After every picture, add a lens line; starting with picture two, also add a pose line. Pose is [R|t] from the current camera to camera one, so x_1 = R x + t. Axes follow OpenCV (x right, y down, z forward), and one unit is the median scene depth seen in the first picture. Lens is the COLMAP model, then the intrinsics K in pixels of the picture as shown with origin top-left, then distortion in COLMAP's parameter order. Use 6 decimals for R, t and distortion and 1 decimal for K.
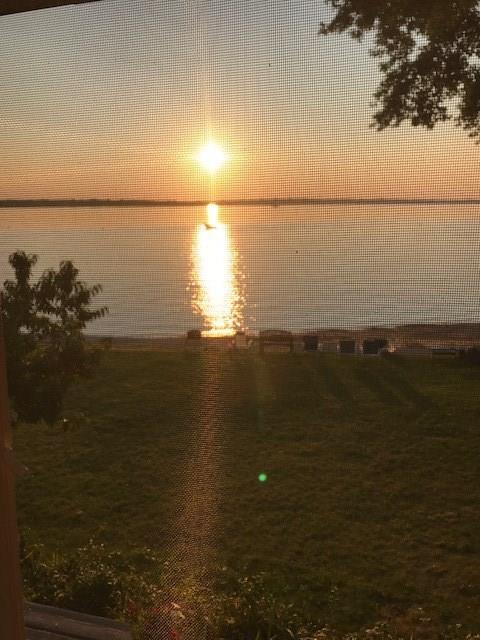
lens RADIAL K [[516.4, 0, 241.6], [0, 516.4, 315.1], [0, 0, 1]] dist [0.002733, 0.002573]
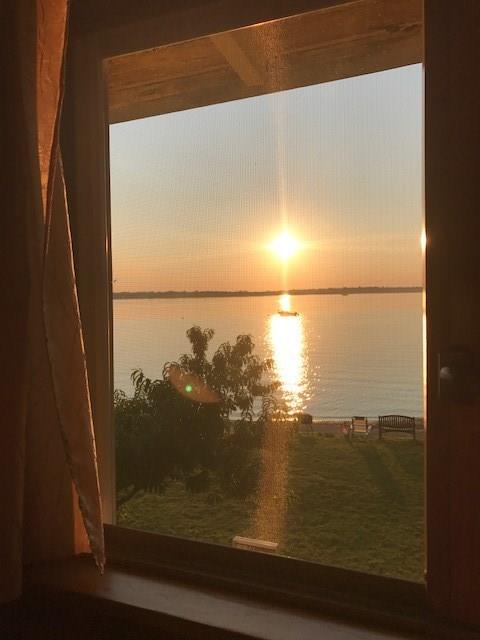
lens RADIAL K [[516.4, 0, 236.7], [0, 516.4, 322.4], [0, 0, 1]] dist [0.002733, 0.002573]
pose [[0.989469, -0.010019, -0.144397, -0.123188], [-0.012666, 0.987780, -0.155336, 0.016257], [0.144189, 0.155529, 0.977251, 0.005587]]
